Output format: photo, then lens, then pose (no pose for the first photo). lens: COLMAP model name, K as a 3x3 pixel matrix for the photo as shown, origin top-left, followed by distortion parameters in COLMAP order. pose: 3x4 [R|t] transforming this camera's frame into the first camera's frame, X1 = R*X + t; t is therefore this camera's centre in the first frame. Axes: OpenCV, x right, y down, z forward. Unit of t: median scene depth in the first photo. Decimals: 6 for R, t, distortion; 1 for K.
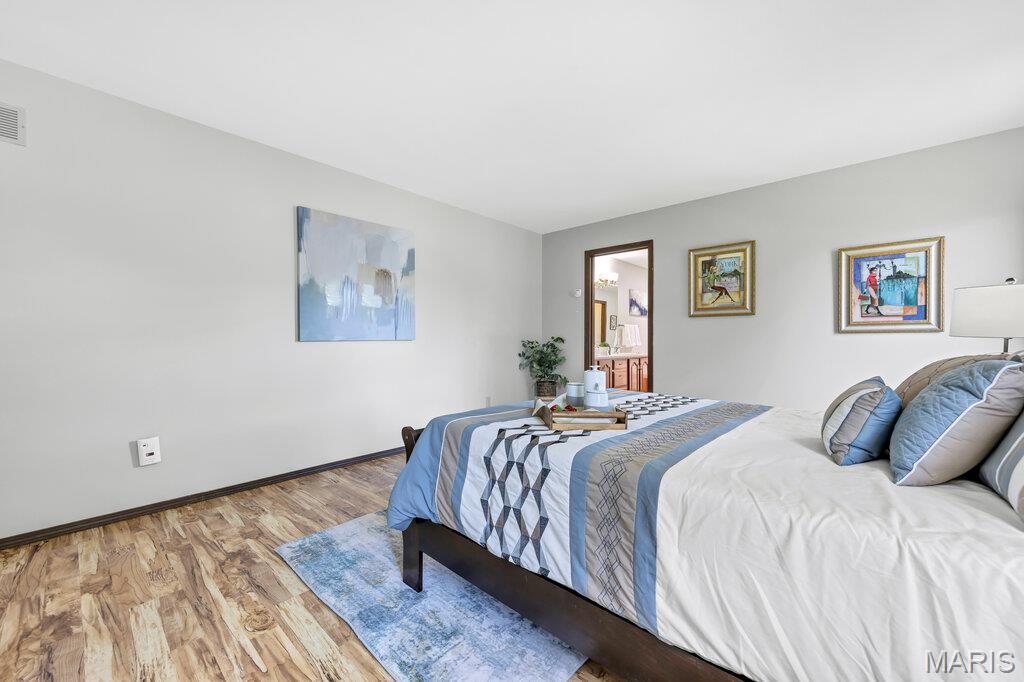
lens RADIAL K [[402.6, 0, 513.5], [0, 402.6, 341.0], [0, 0, 1]] dist [0.001849, 0.000367]
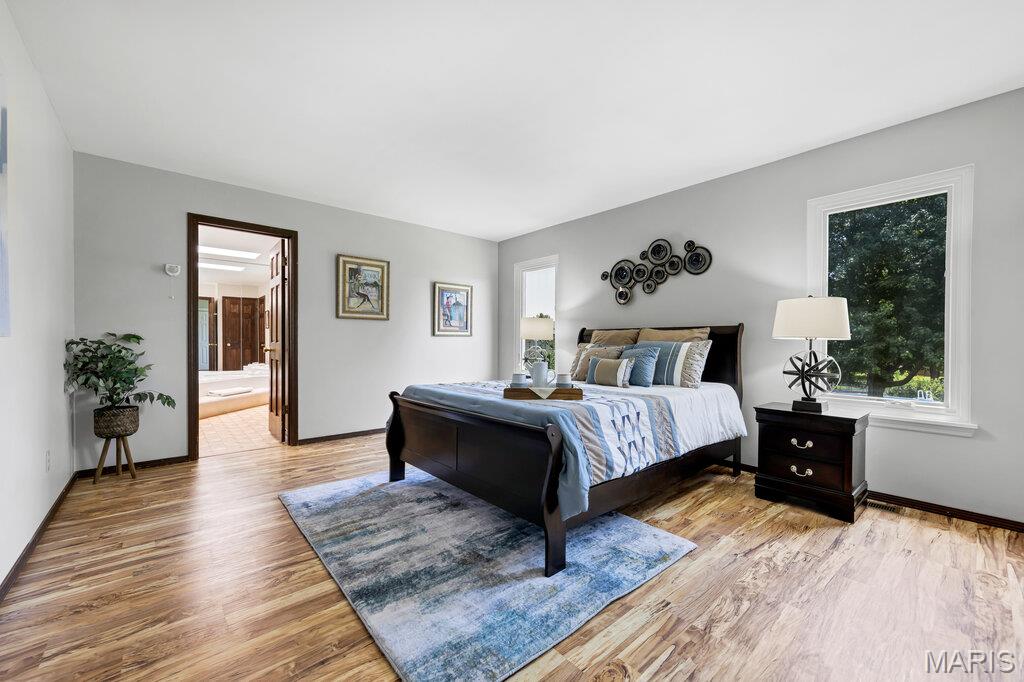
lens RADIAL K [[402.6, 0, 514.1], [0, 402.6, 345.9], [0, 0, 1]] dist [0.001849, 0.000367]
pose [[0.116531, -0.010967, 0.993127, -0.715873], [-0.005309, 0.999918, 0.011665, -0.001461], [-0.993173, -0.006632, 0.116463, 0.537651]]
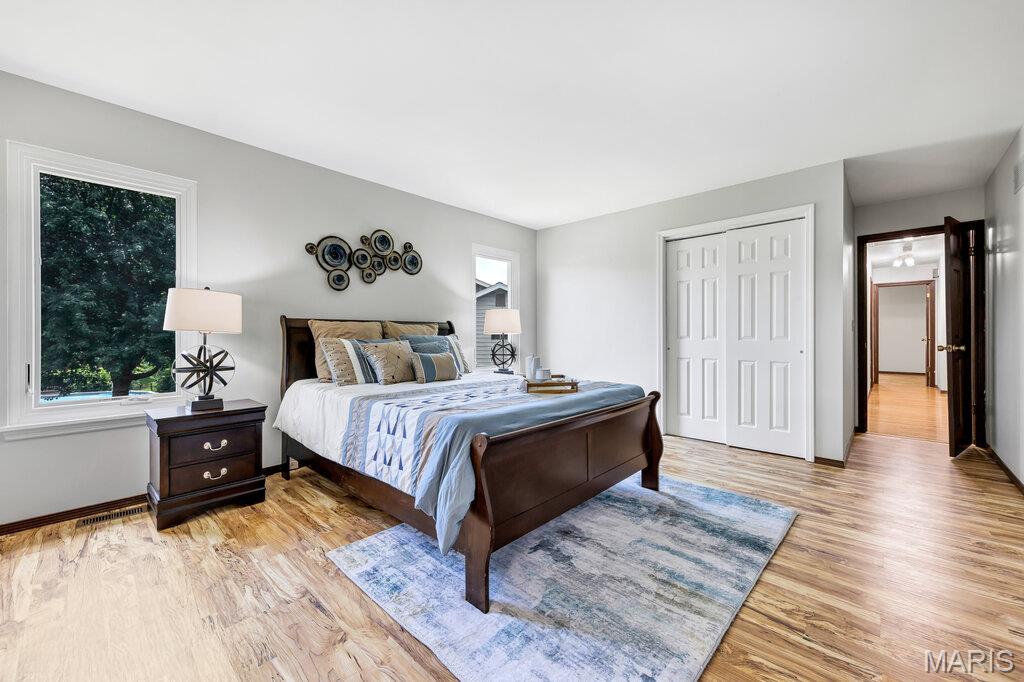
lens RADIAL K [[402.6, 0, 518.4], [0, 402.6, 337.5], [0, 0, 1]] dist [0.001849, 0.000367]
pose [[-0.999872, 0.004376, 0.015419, 0.128098], [0.004355, 0.999990, -0.001393, 0.005801], [-0.015425, -0.001325, -0.999880, 1.404889]]
